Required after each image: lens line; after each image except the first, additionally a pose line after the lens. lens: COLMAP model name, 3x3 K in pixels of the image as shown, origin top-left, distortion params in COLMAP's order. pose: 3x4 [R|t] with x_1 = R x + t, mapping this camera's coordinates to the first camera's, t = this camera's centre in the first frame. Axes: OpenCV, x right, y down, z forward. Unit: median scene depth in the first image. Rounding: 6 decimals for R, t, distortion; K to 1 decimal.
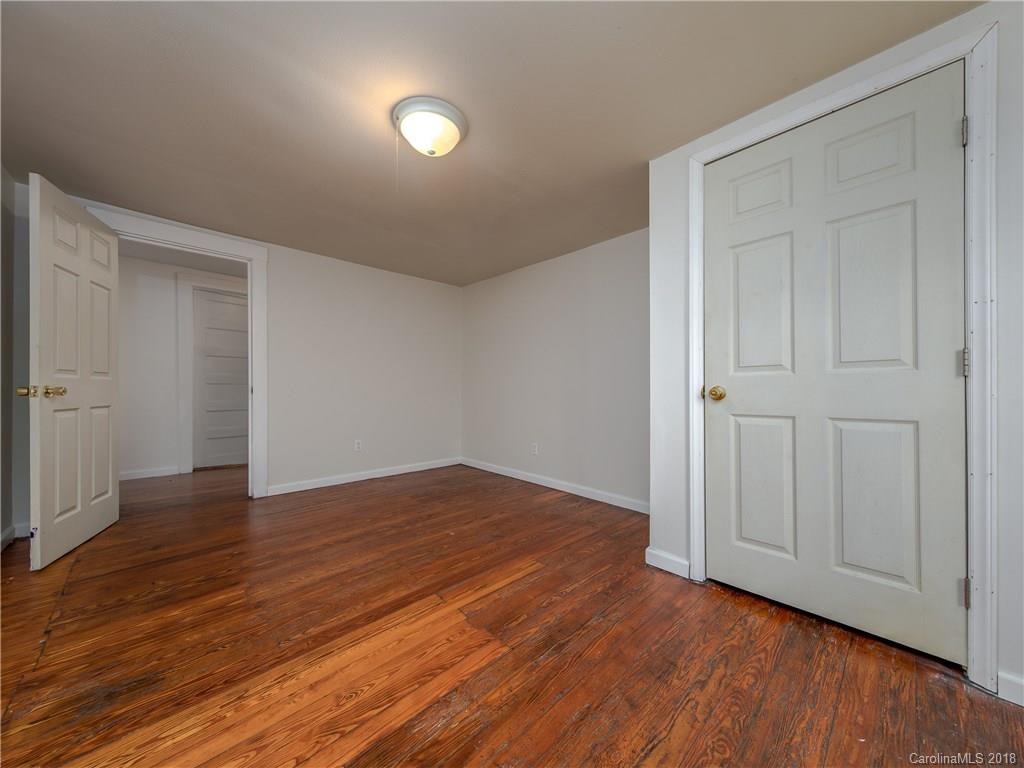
lens RADIAL K [[381.0, 0, 512.0], [0, 381.0, 384.0], [0, 0, 1]] dist [0.000624, 0.000094]
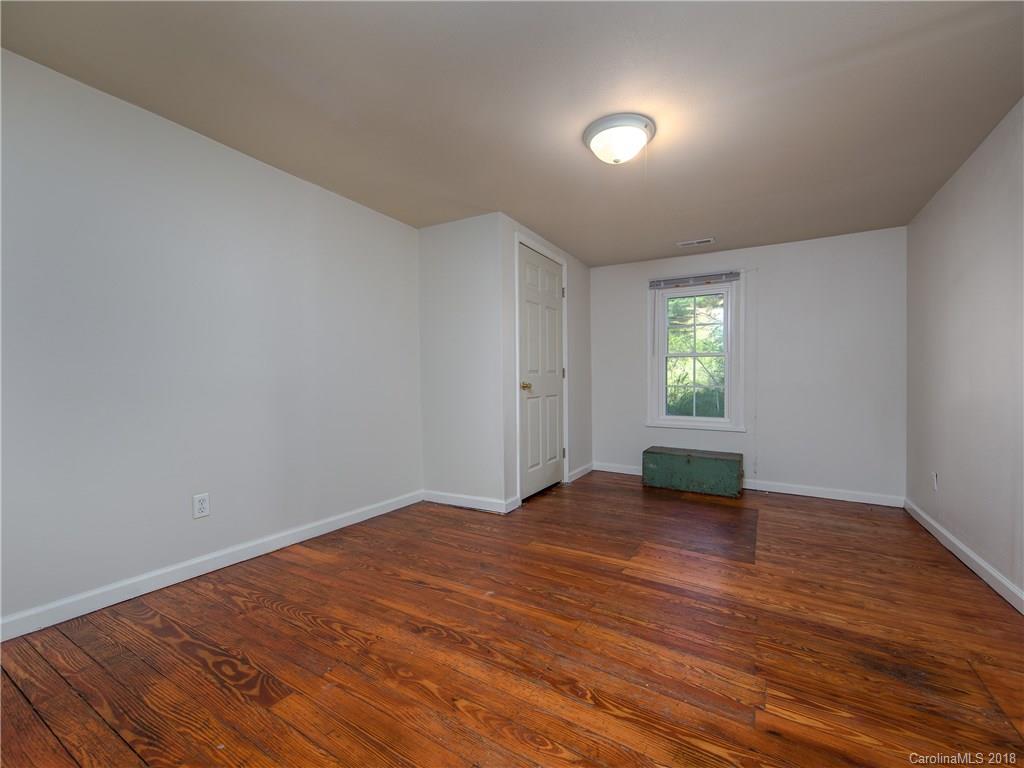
lens RADIAL K [[427.5, 0, 512.0], [0, 427.5, 384.0], [0, 0, 1]] dist [-0.001175, -0.000552]
pose [[-0.285614, -0.015407, 0.958221, -1.212098], [-0.013175, 0.999839, 0.012149, -0.011507], [-0.958254, -0.009155, -0.285772, 1.556208]]
